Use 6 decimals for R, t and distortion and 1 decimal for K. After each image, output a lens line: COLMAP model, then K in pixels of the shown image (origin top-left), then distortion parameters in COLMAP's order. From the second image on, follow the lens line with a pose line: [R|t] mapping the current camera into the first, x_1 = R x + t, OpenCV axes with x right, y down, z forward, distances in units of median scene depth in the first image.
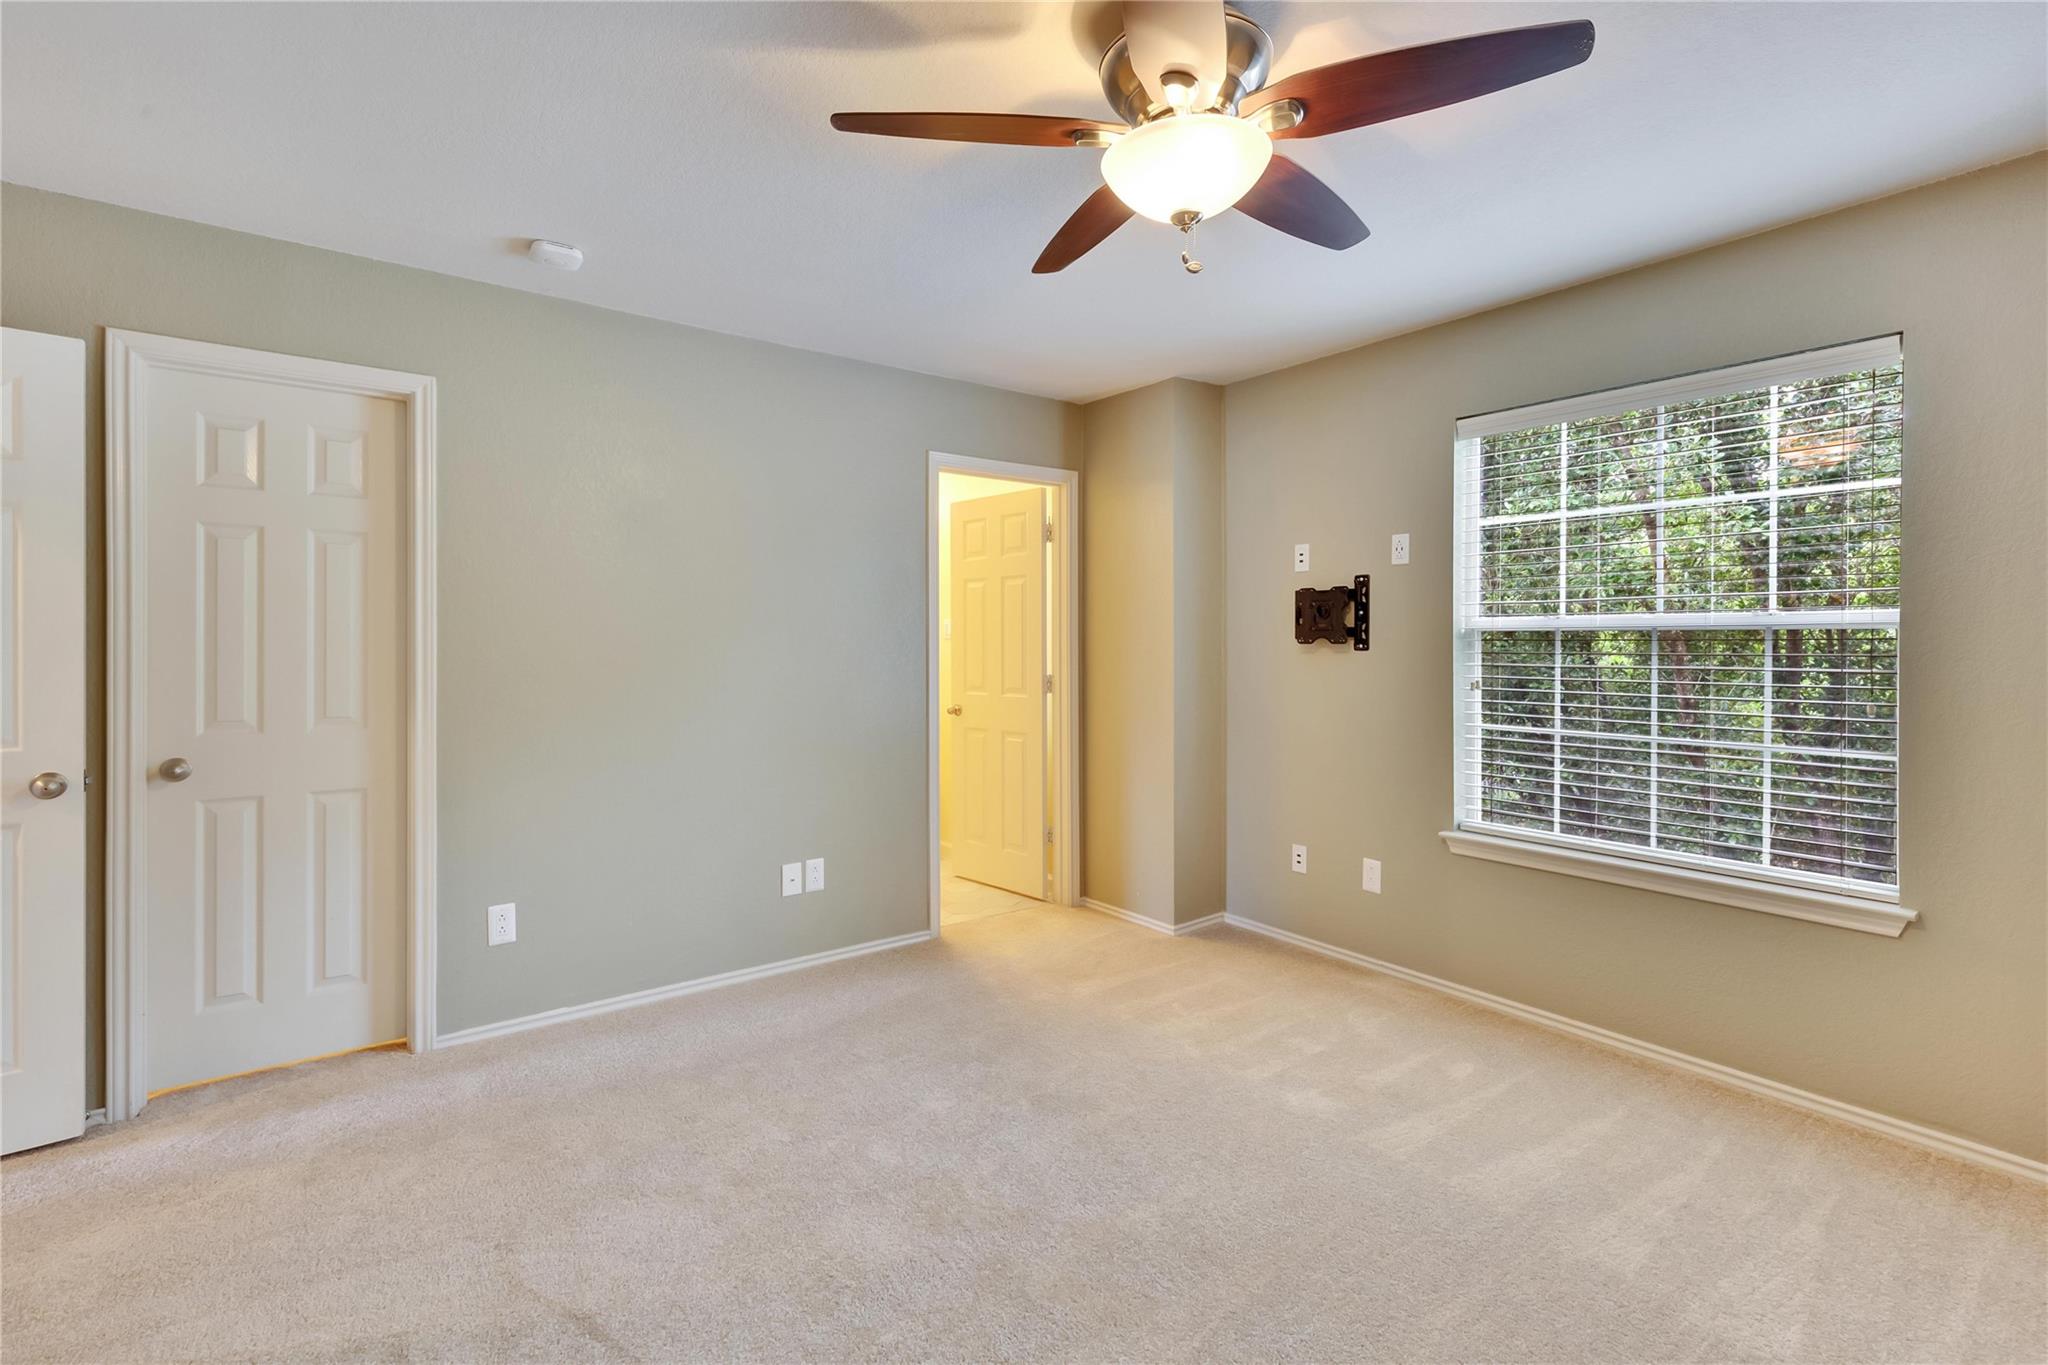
lens RADIAL K [[918.0, 0, 1017.4], [0, 918.0, 652.7], [0, 0, 1]] dist [0.000671, -0.000156]
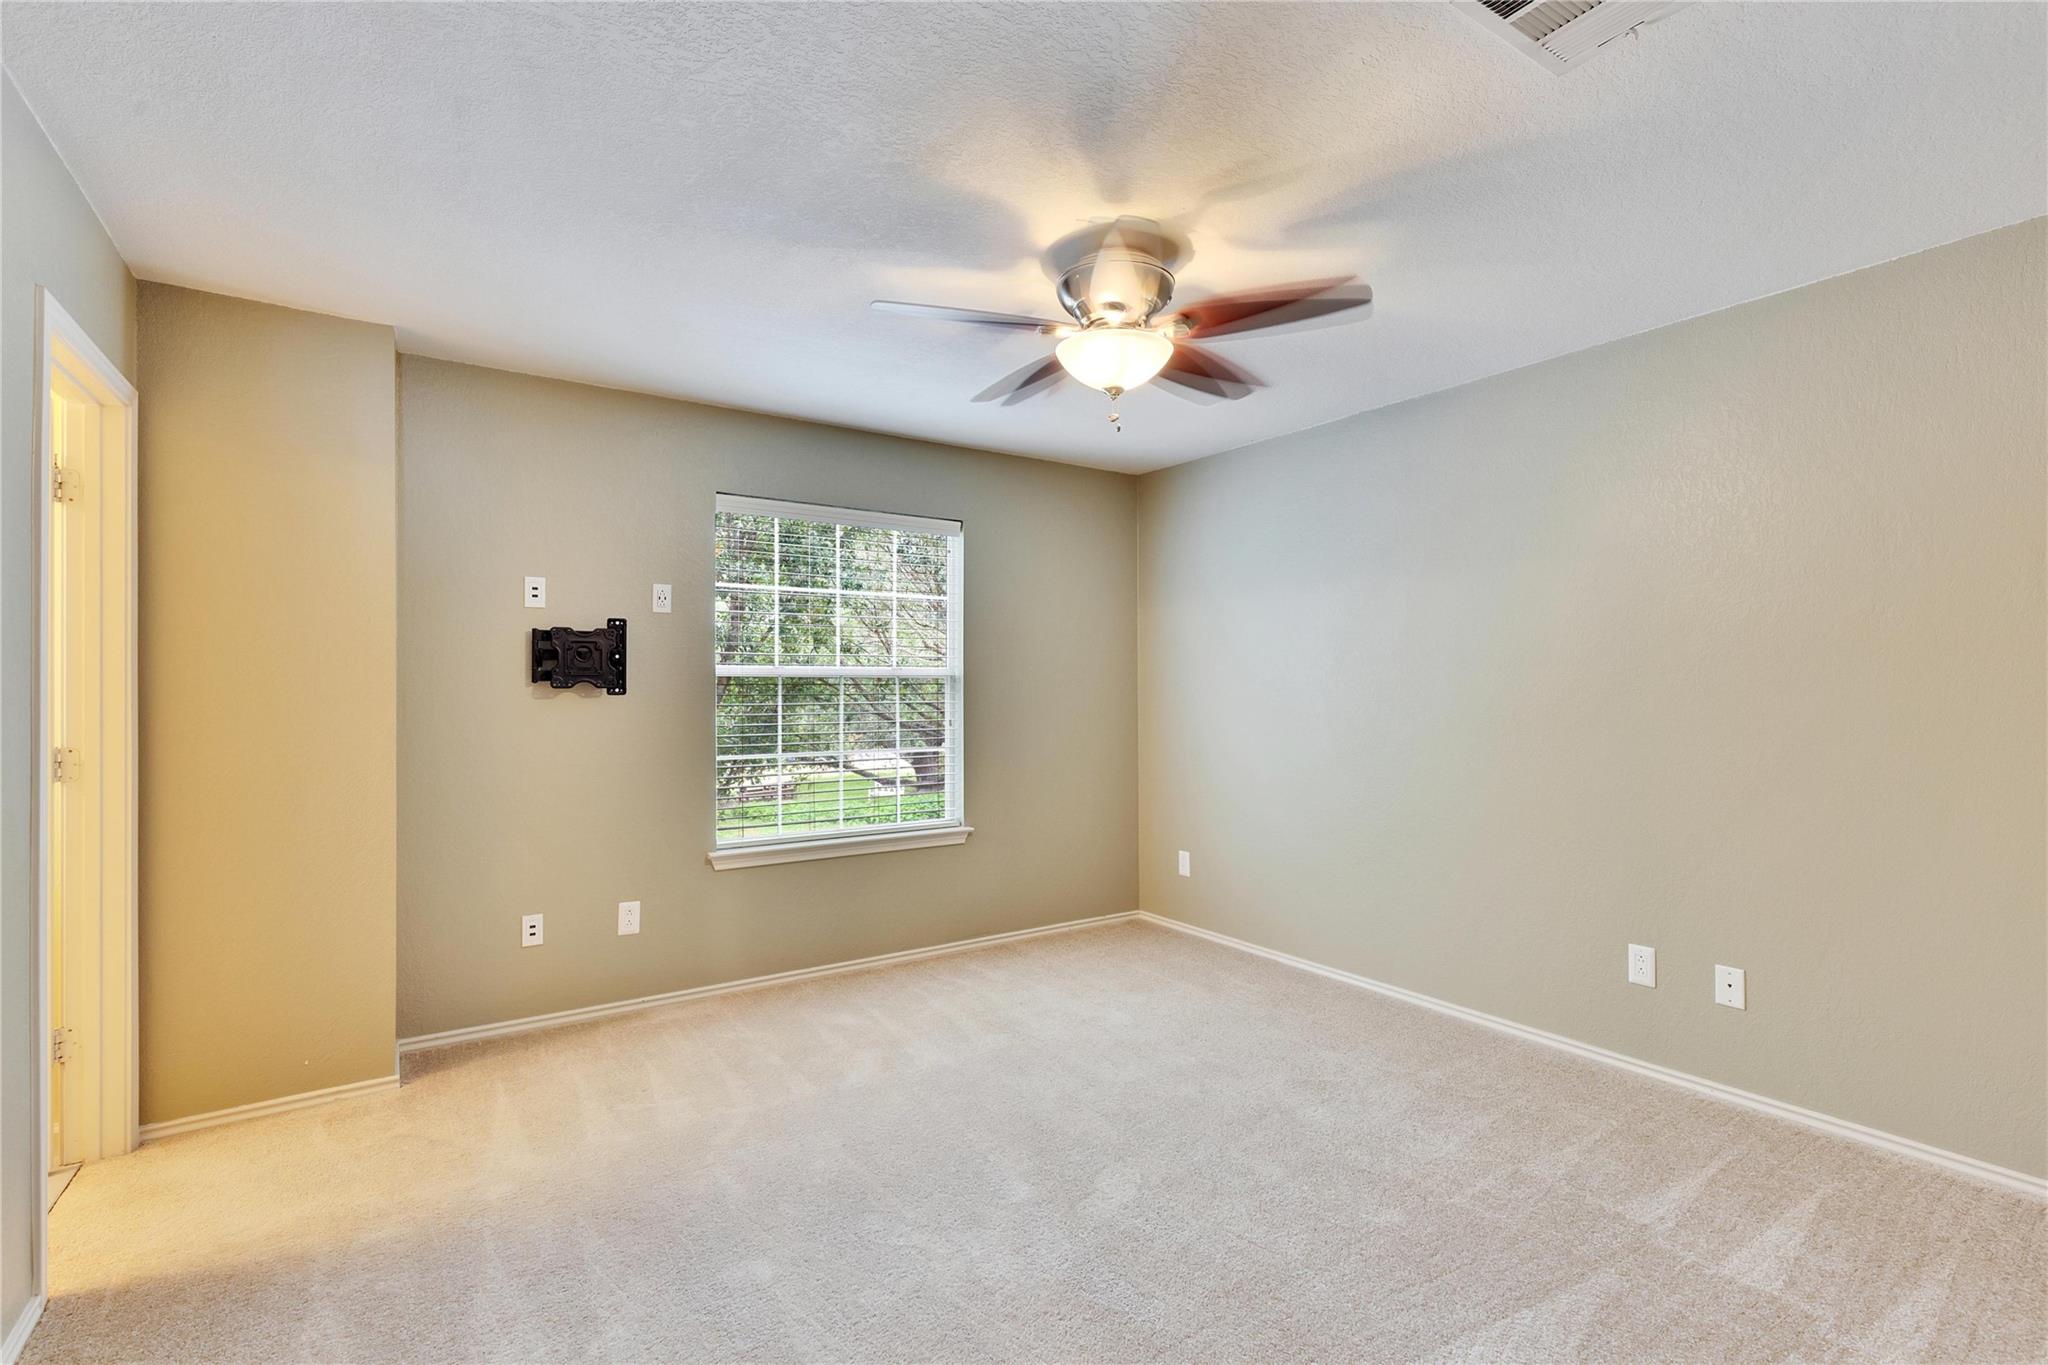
lens RADIAL K [[925.6, 0, 1024.0], [0, 925.6, 682.5], [0, 0, 1]] dist [0.002528, -0.000527]
pose [[0.046010, 0.007822, 0.998910, -0.624304], [0.013787, 0.999869, -0.008464, -0.000827], [-0.998846, 0.014161, 0.045896, 0.529831]]
